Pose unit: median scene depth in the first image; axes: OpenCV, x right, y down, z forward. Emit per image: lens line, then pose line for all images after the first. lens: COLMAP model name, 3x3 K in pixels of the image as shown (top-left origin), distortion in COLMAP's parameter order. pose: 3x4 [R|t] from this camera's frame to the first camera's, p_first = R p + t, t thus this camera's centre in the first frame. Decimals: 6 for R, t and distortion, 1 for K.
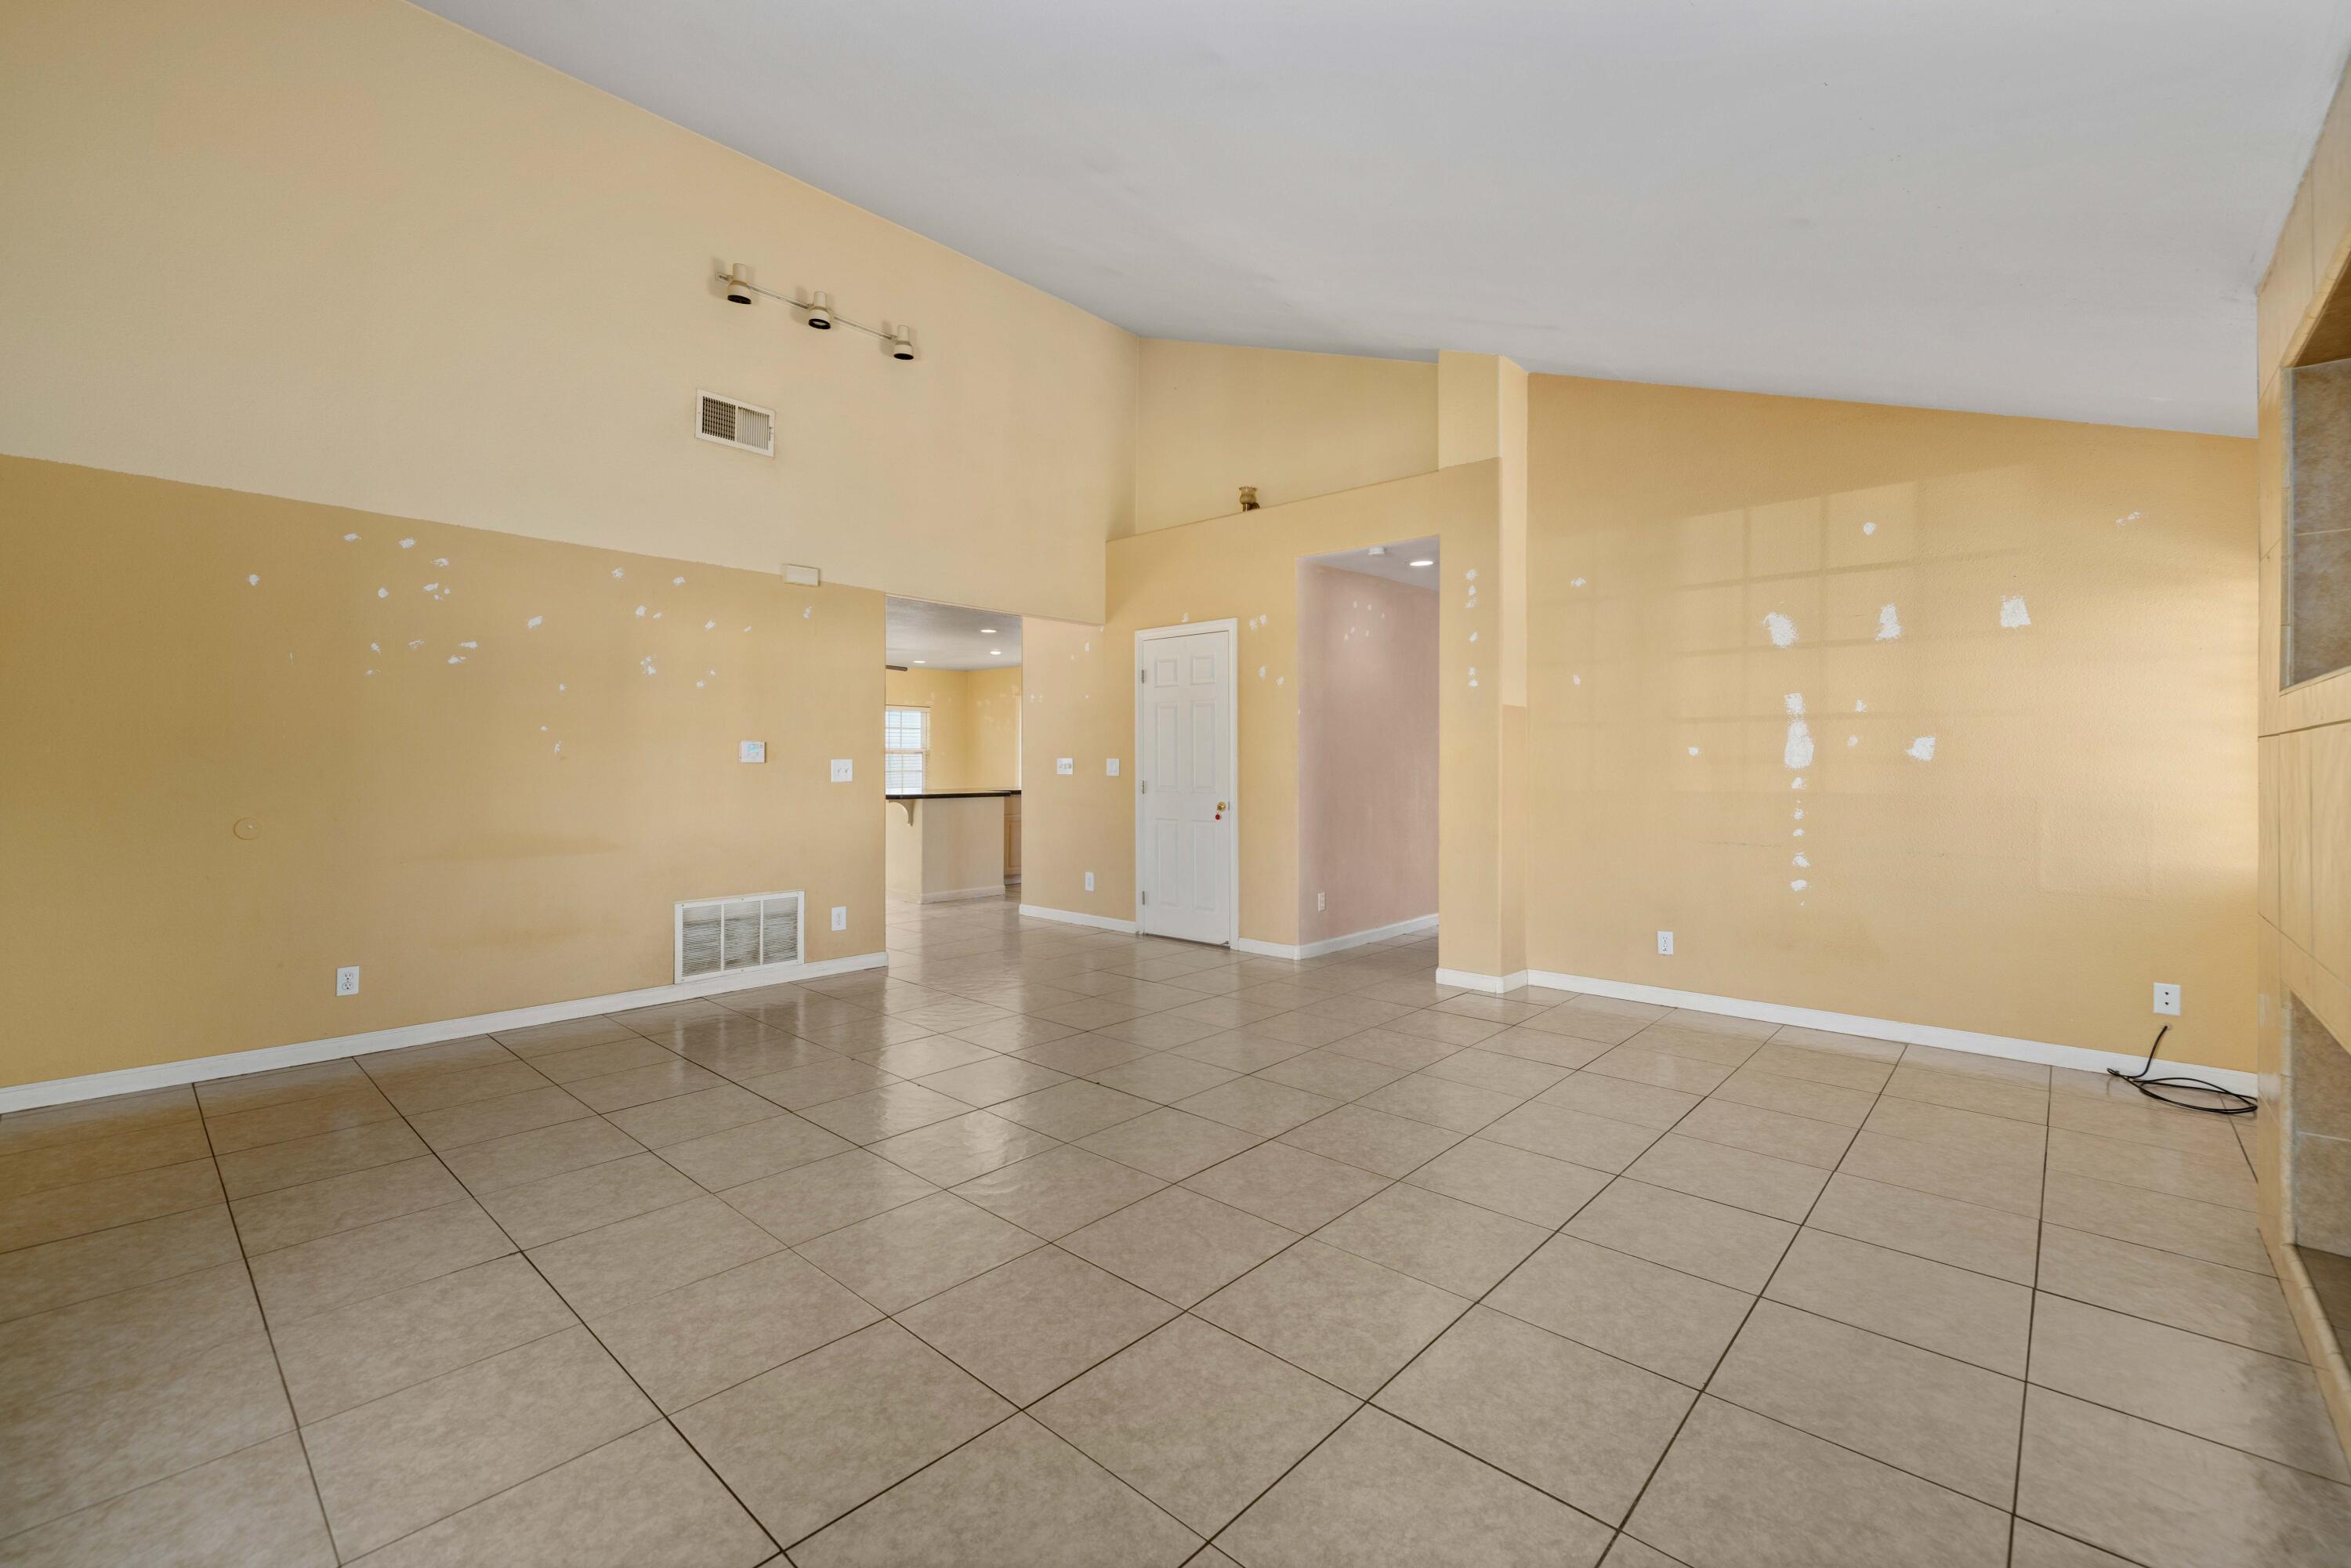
lens RADIAL K [[988.0, 0, 1183.6], [0, 988.0, 772.0], [0, 0, 1]] dist [-0.002257, 0.000585]
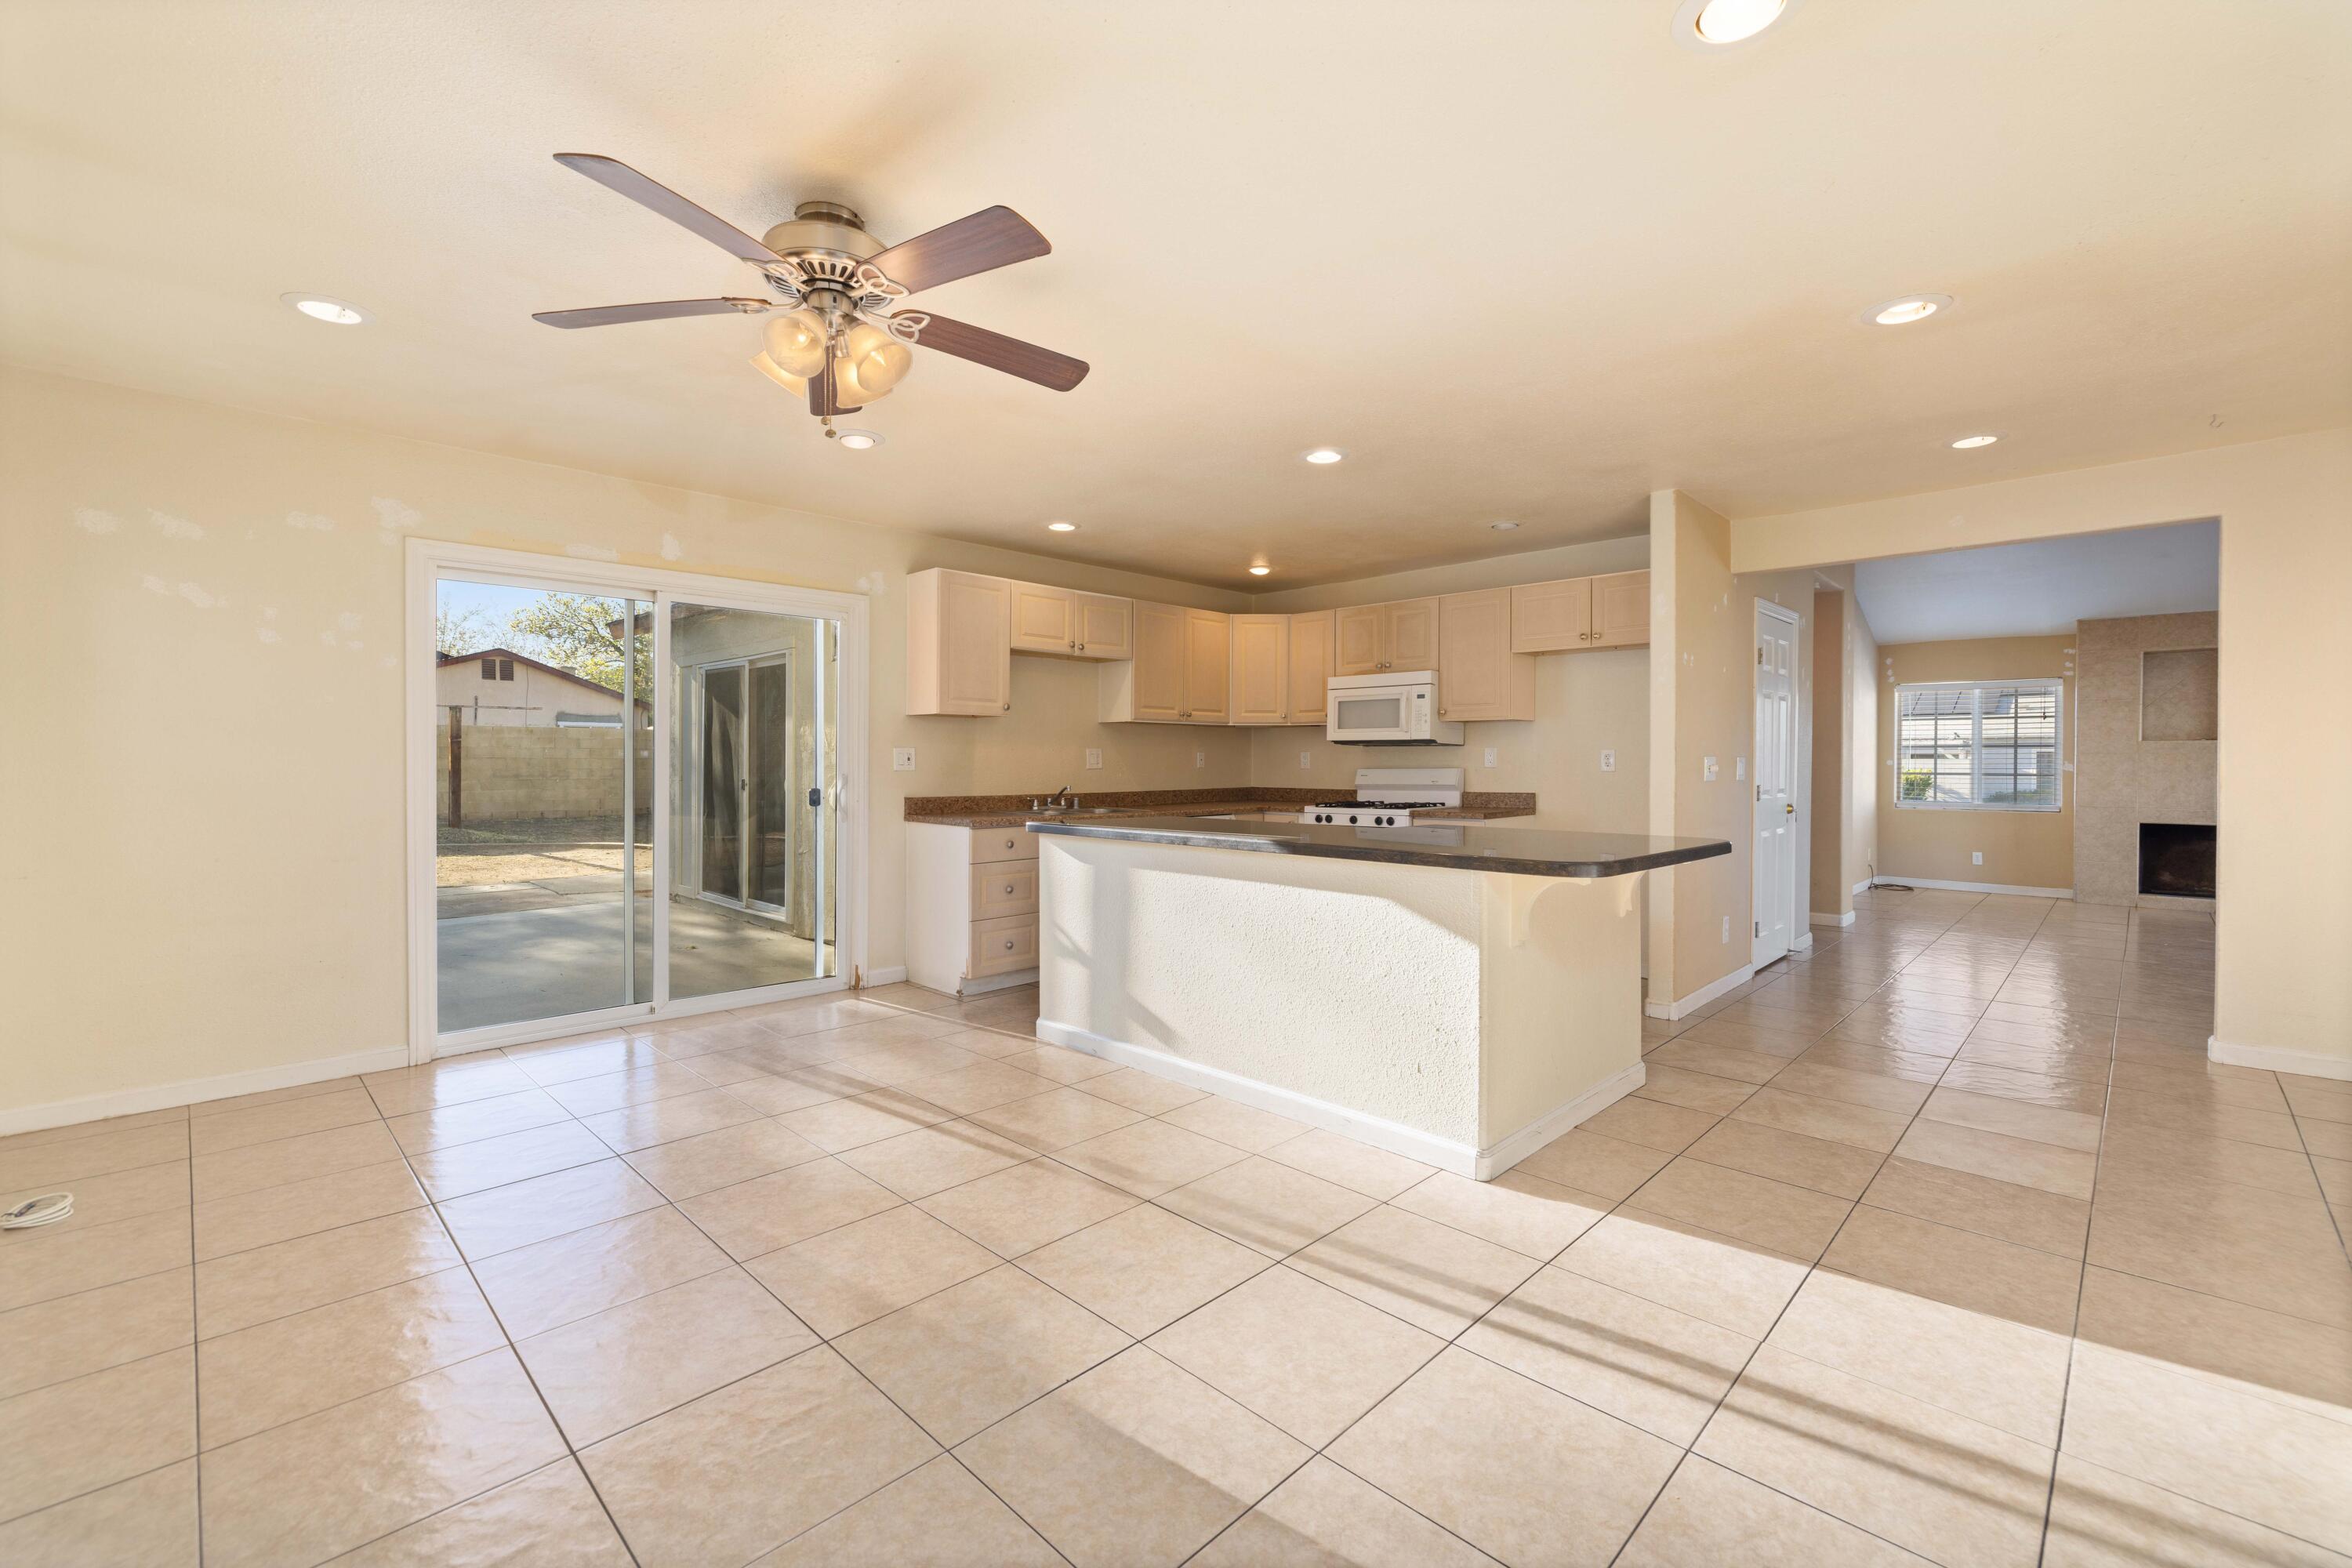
lens RADIAL K [[988.5, 0, 1174.6], [0, 988.5, 769.1], [0, 0, 1]] dist [-0.002257, 0.000585]
pose [[0.050628, -0.008040, 0.998685, -1.324339], [0.007774, 0.999940, 0.007655, -0.018519], [-0.998687, 0.007377, 0.050688, 2.162646]]
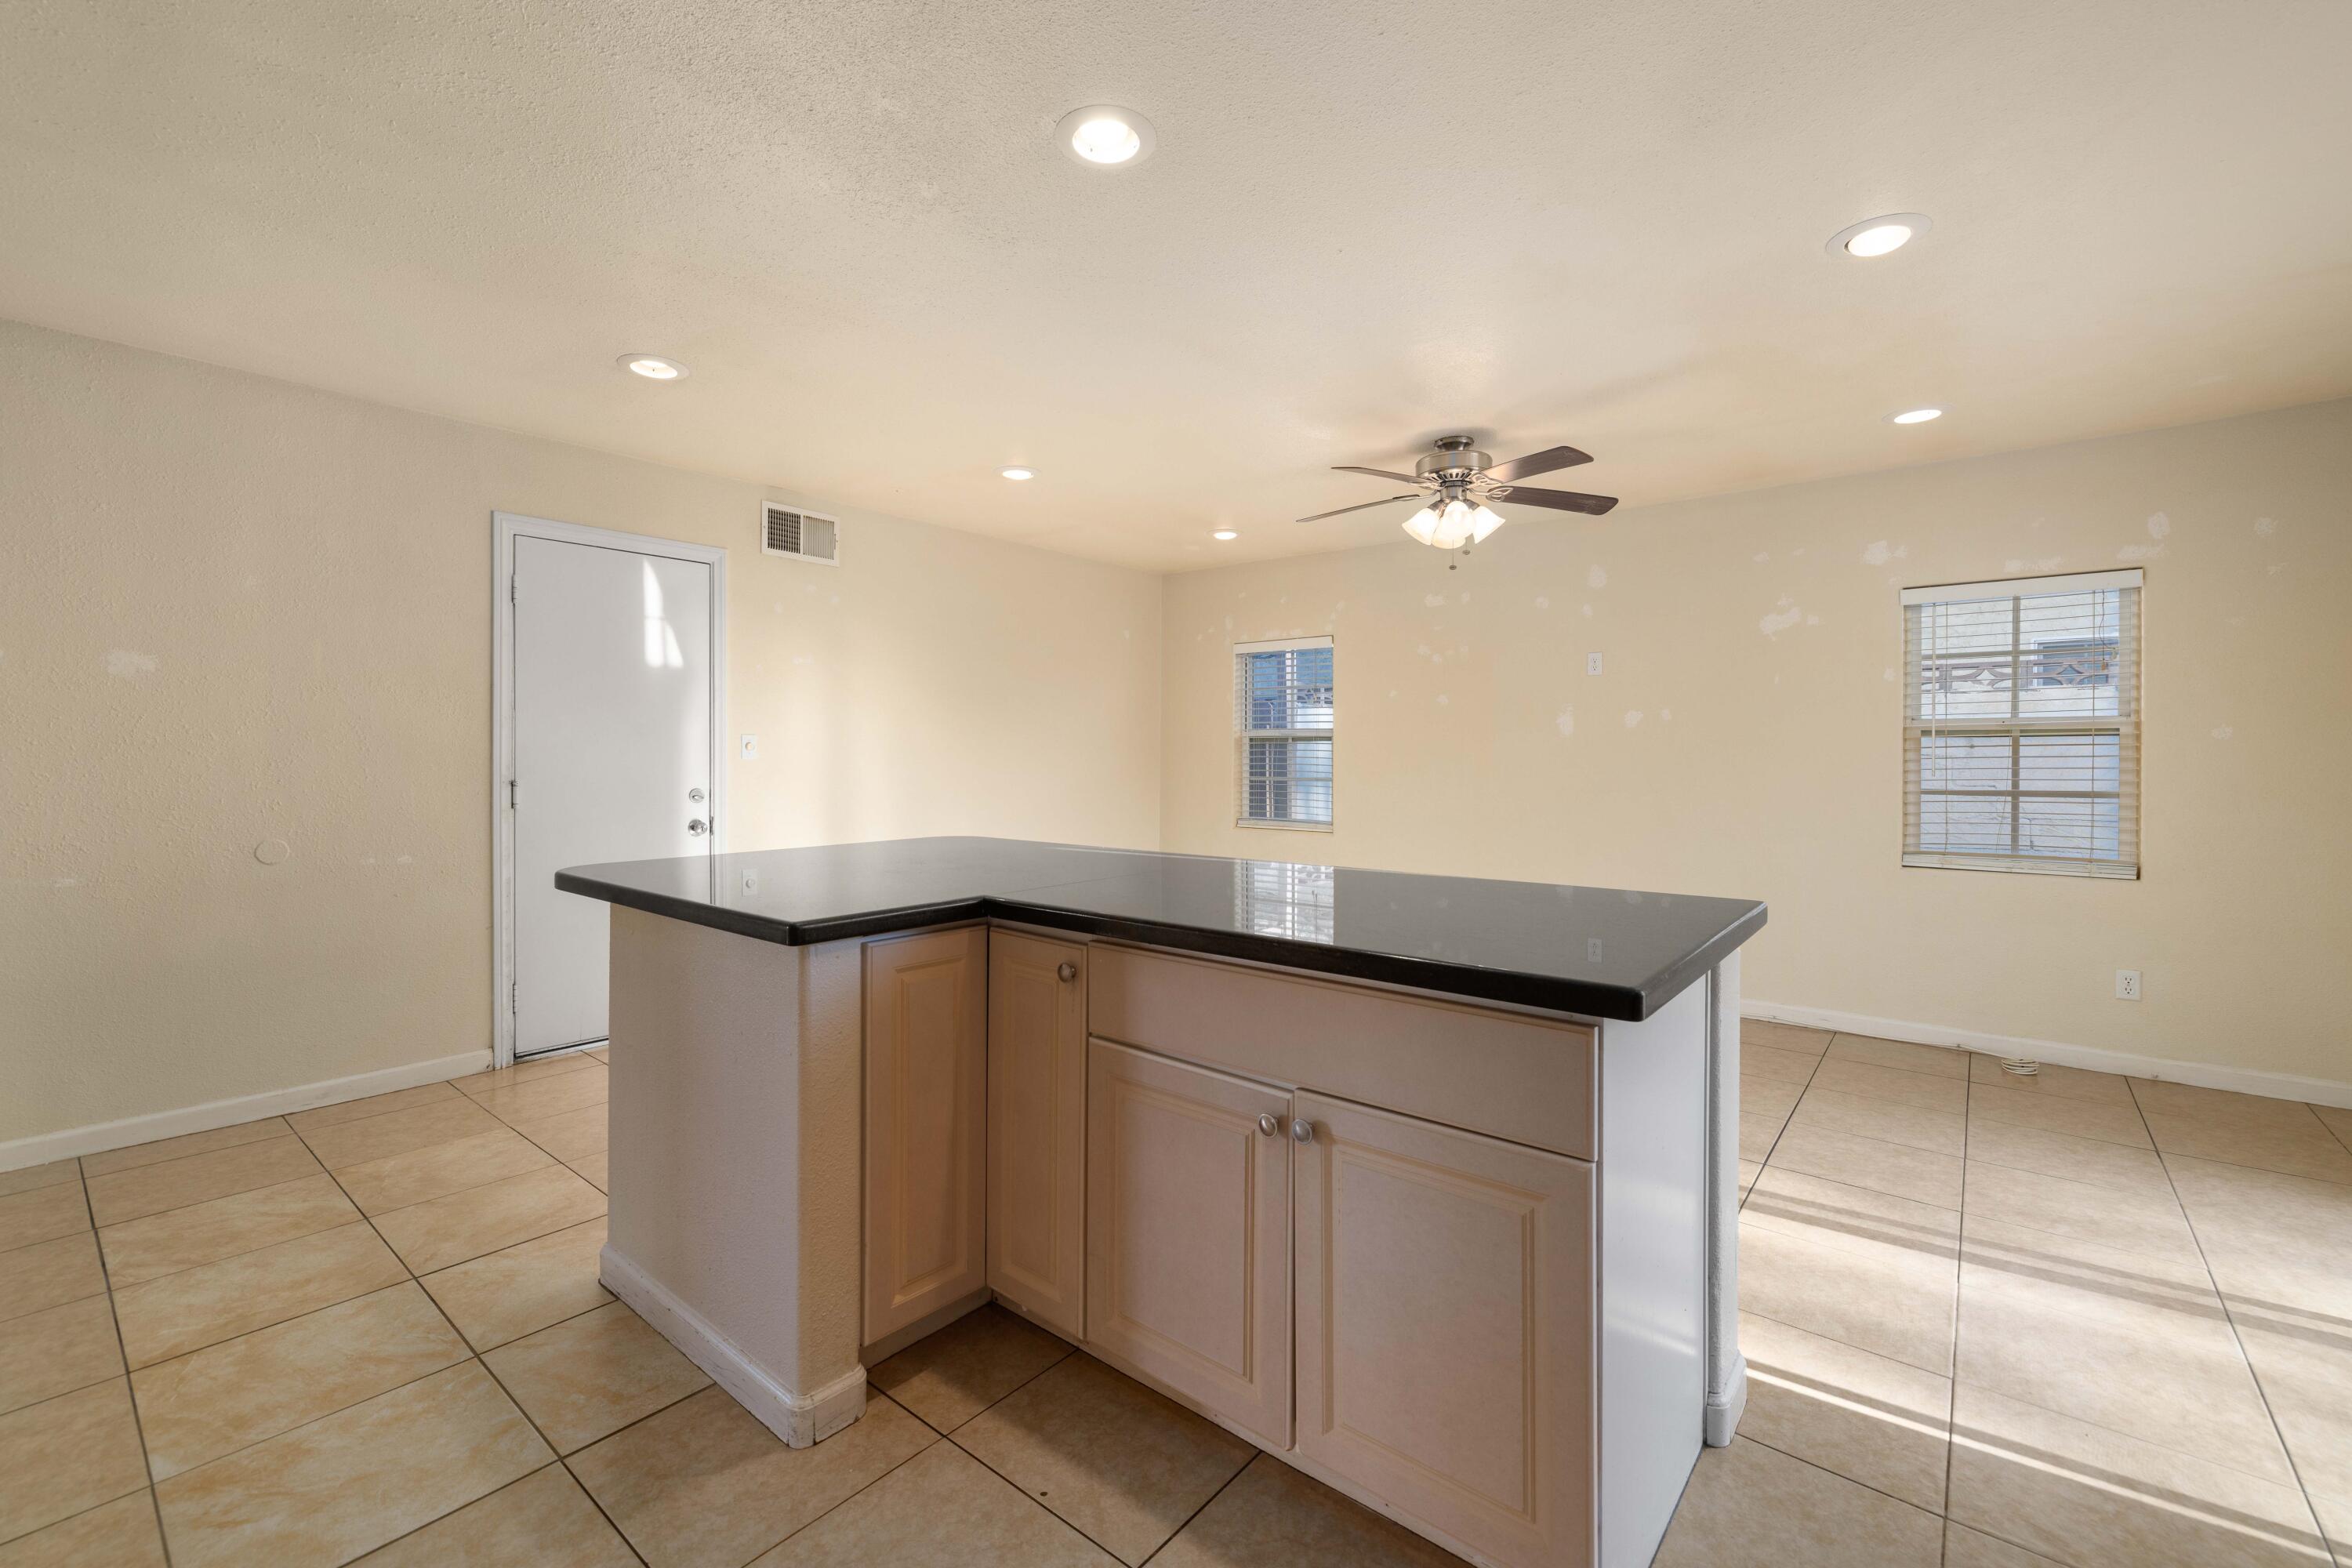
lens RADIAL K [[988.5, 0, 1174.7], [0, 988.5, 752.1], [0, 0, 1]] dist [-0.002257, 0.000585]
pose [[0.048403, -0.004921, -0.998816, 0.054364], [-0.010677, 0.999928, -0.005444, -0.019925], [0.998771, 0.010927, 0.048347, 2.084890]]
